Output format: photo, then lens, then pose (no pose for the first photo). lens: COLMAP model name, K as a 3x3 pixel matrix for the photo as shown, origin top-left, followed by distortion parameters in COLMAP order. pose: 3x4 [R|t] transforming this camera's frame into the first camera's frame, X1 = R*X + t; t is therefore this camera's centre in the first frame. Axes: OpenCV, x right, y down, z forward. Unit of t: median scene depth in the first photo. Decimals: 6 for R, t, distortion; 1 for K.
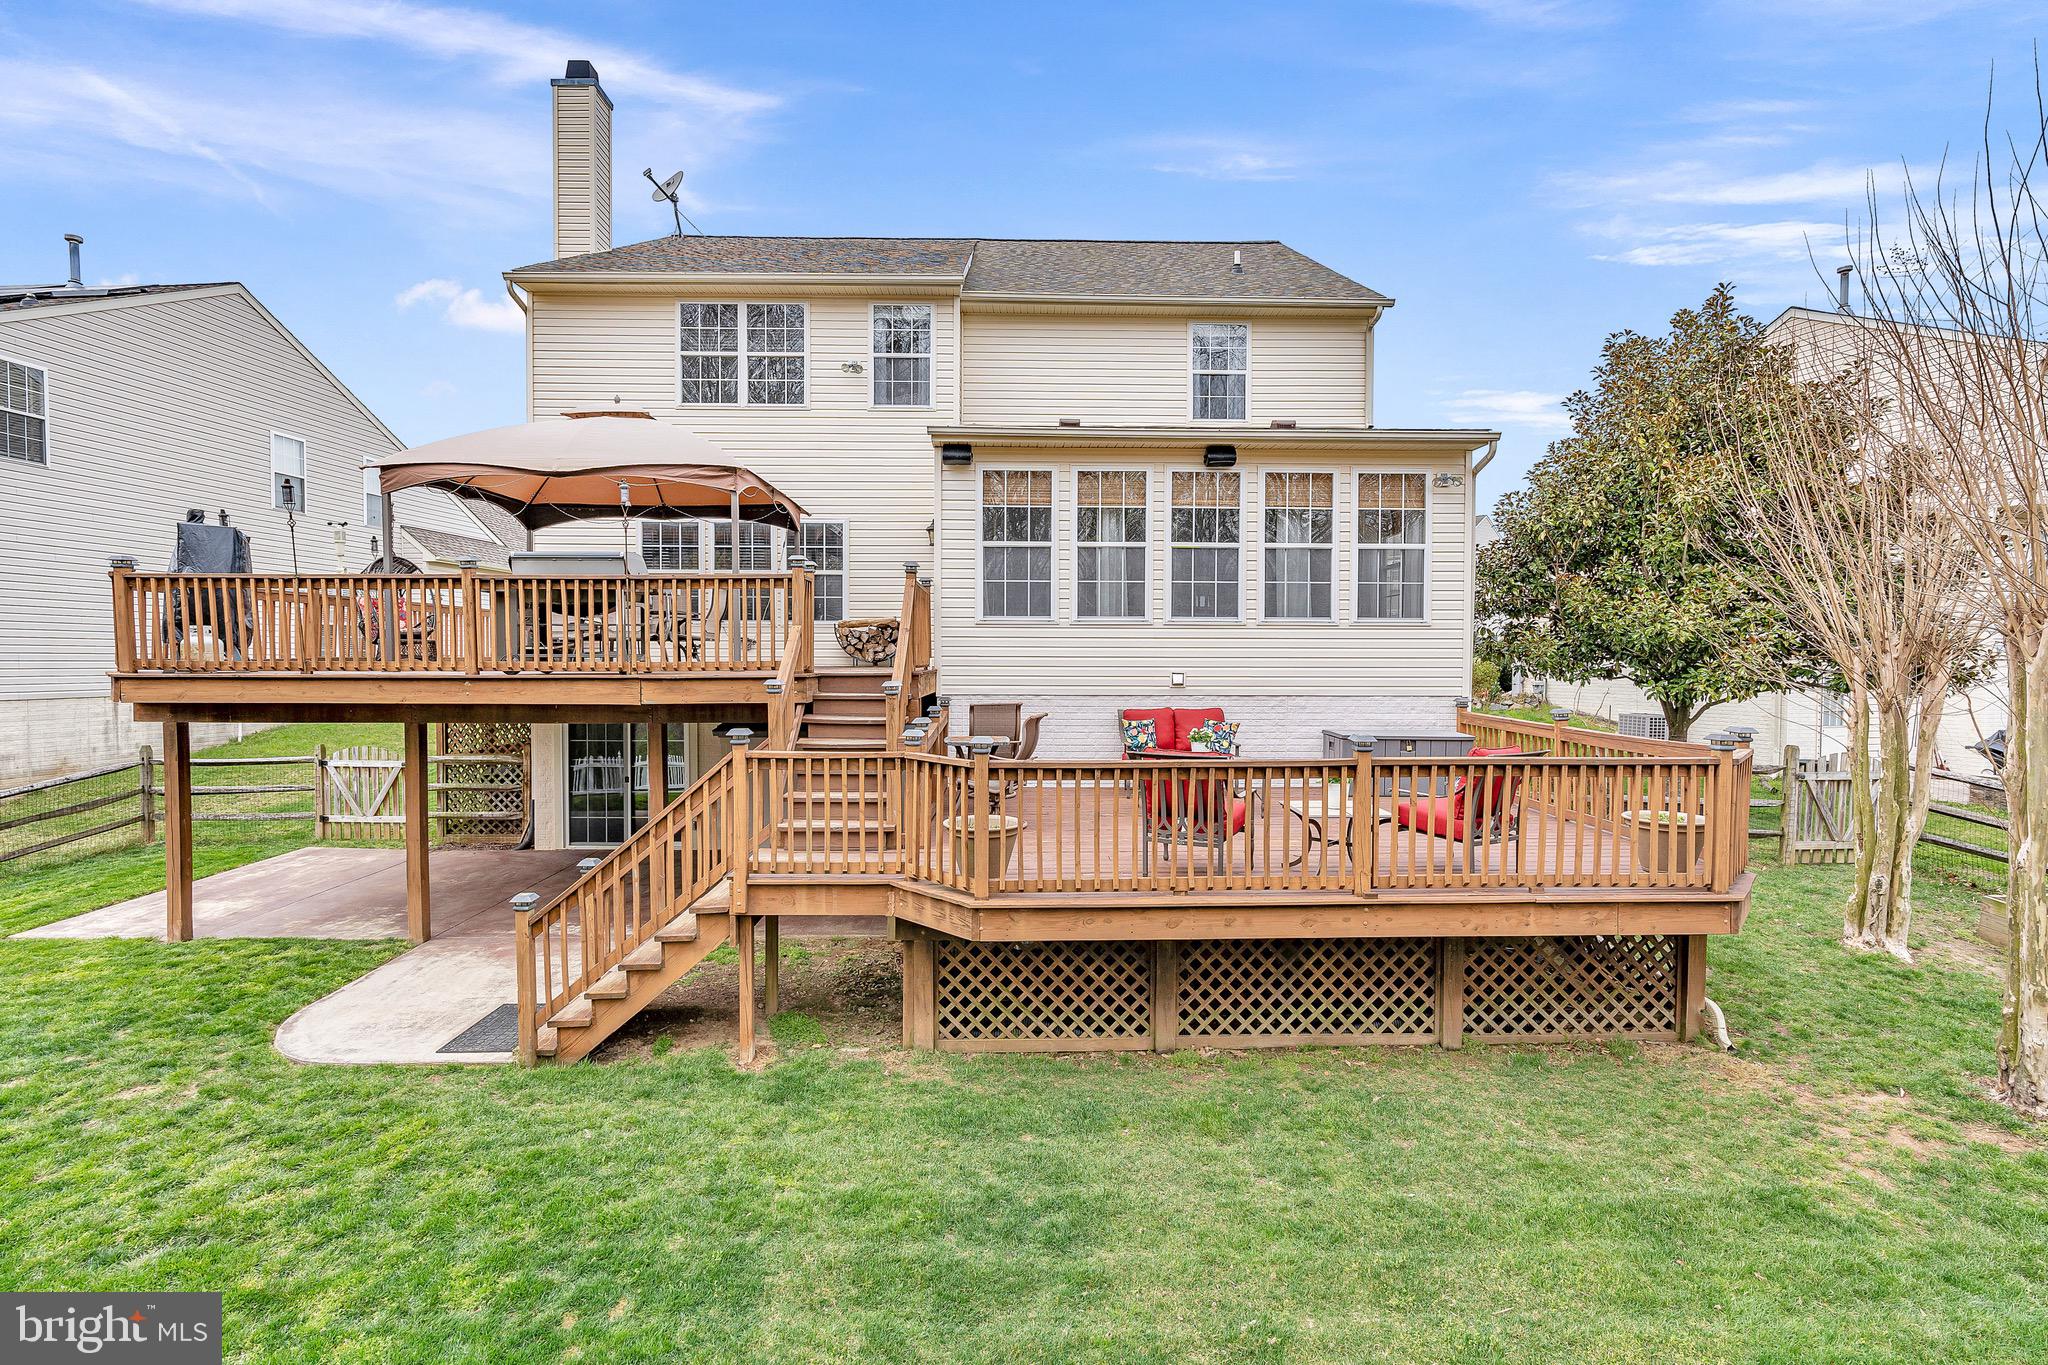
lens RADIAL K [[941.7, 0, 969.9], [0, 941.7, 682.7], [0, 0, 1]] dist [-0.002754, -0.000125]
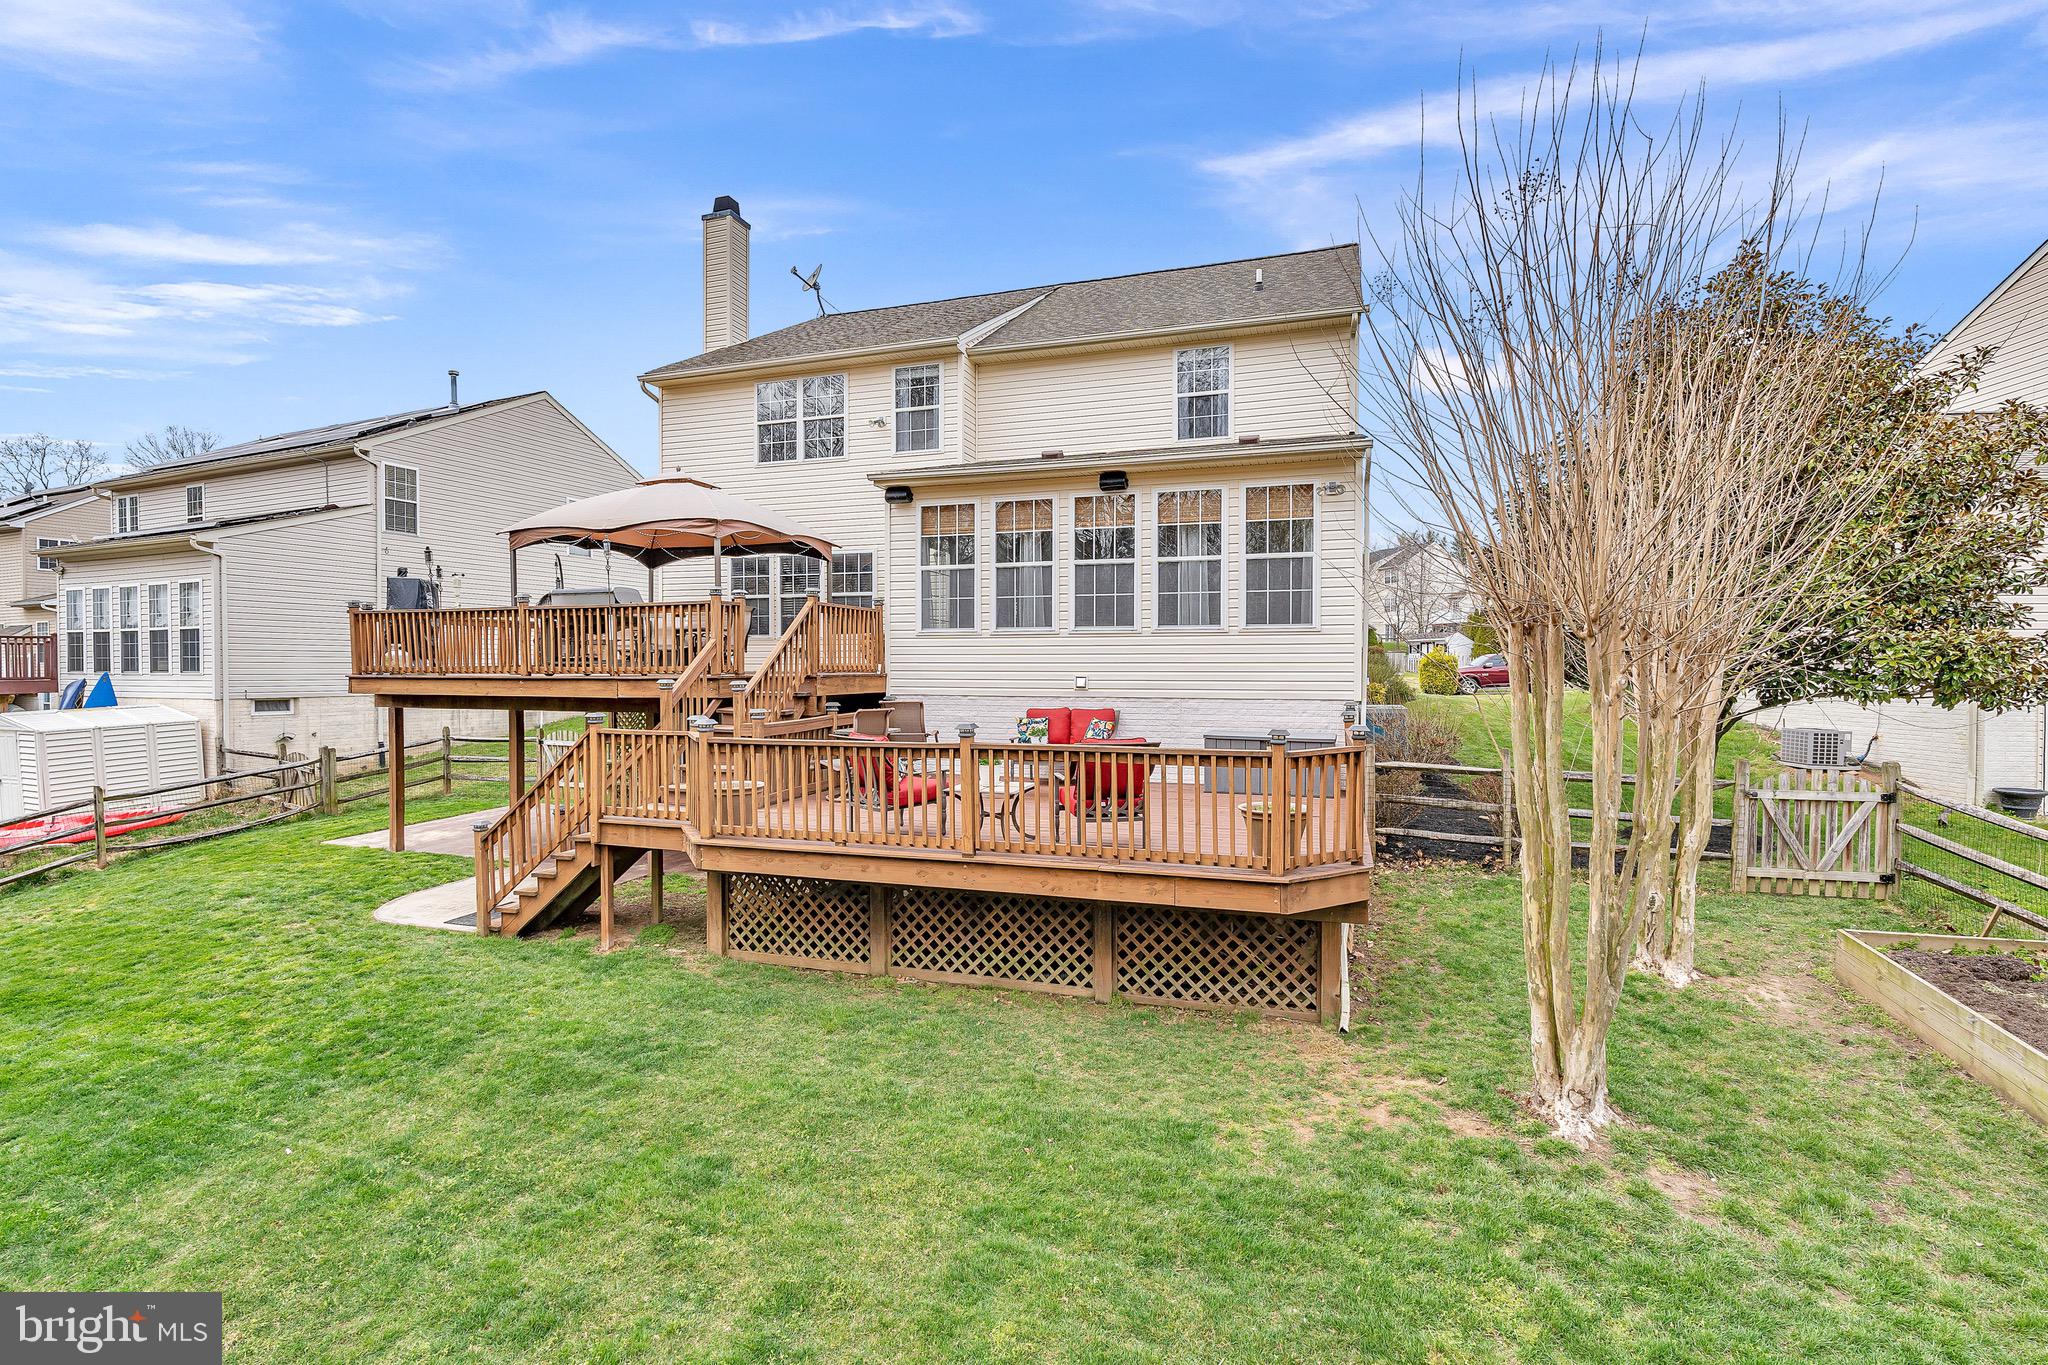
lens RADIAL K [[929.0, 0, 977.4], [0, 929.0, 680.5], [0, 0, 1]] dist [-0.002127, -0.000679]
pose [[0.938828, 0.003117, -0.344374, 0.553182], [-0.007502, 0.999907, -0.011400, 0.008554], [0.344306, 0.013286, 0.938763, -0.086367]]
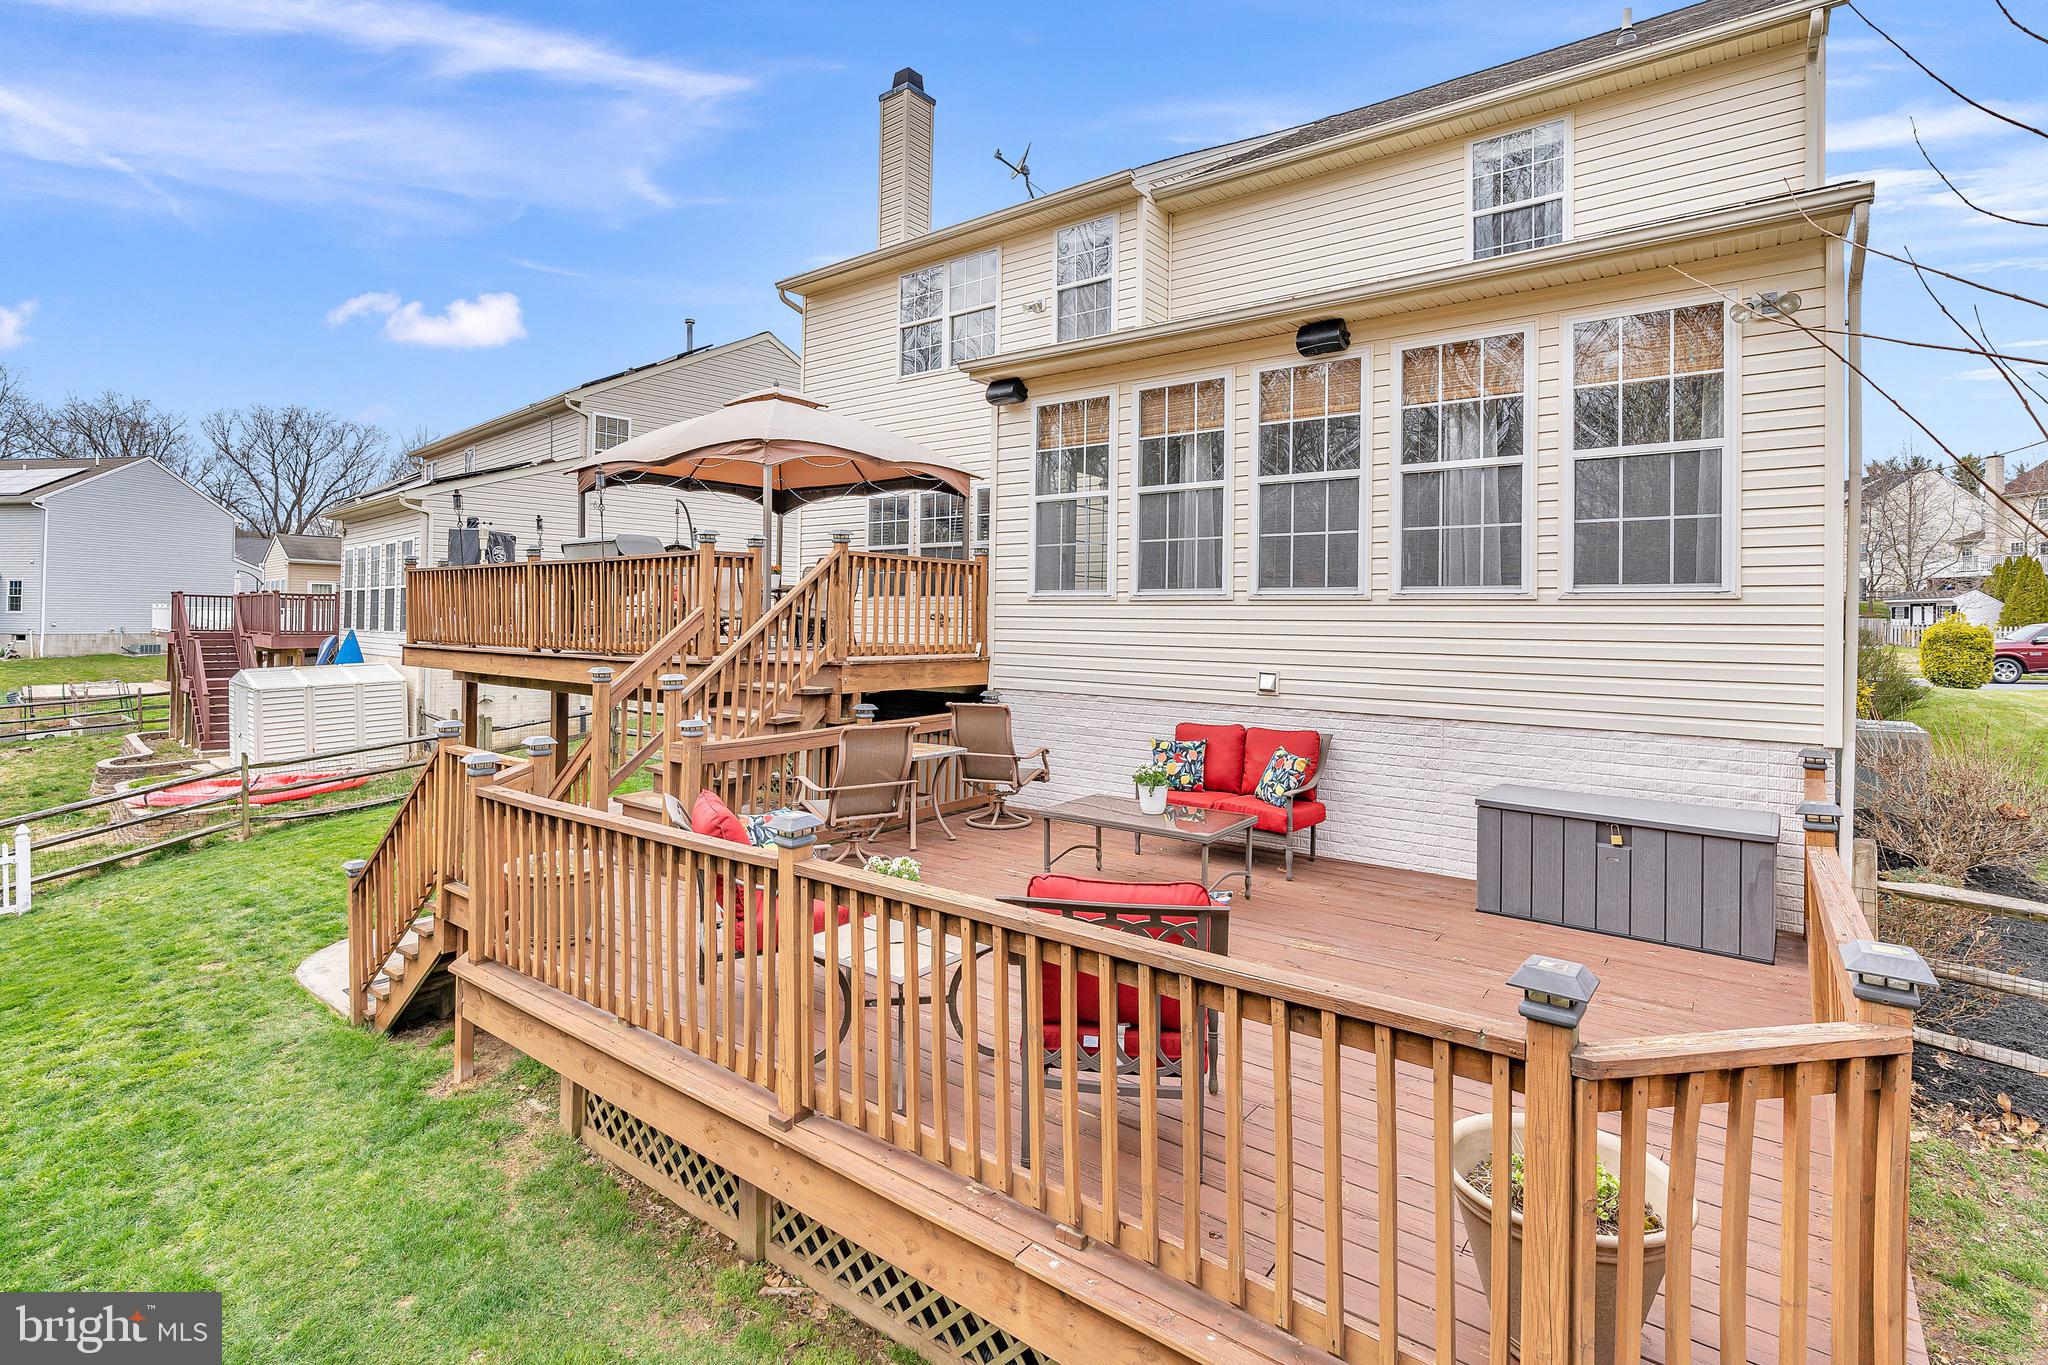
lens RADIAL K [[947.7, 0, 1033.3], [0, 947.7, 612.8], [0, 0, 1]] dist [-0.001634, -0.000147]
pose [[0.798343, 0.001748, -0.602201, 0.558949], [-0.026159, 0.999153, -0.031779, -0.030801], [0.601635, 0.041124, 0.797712, 0.421186]]
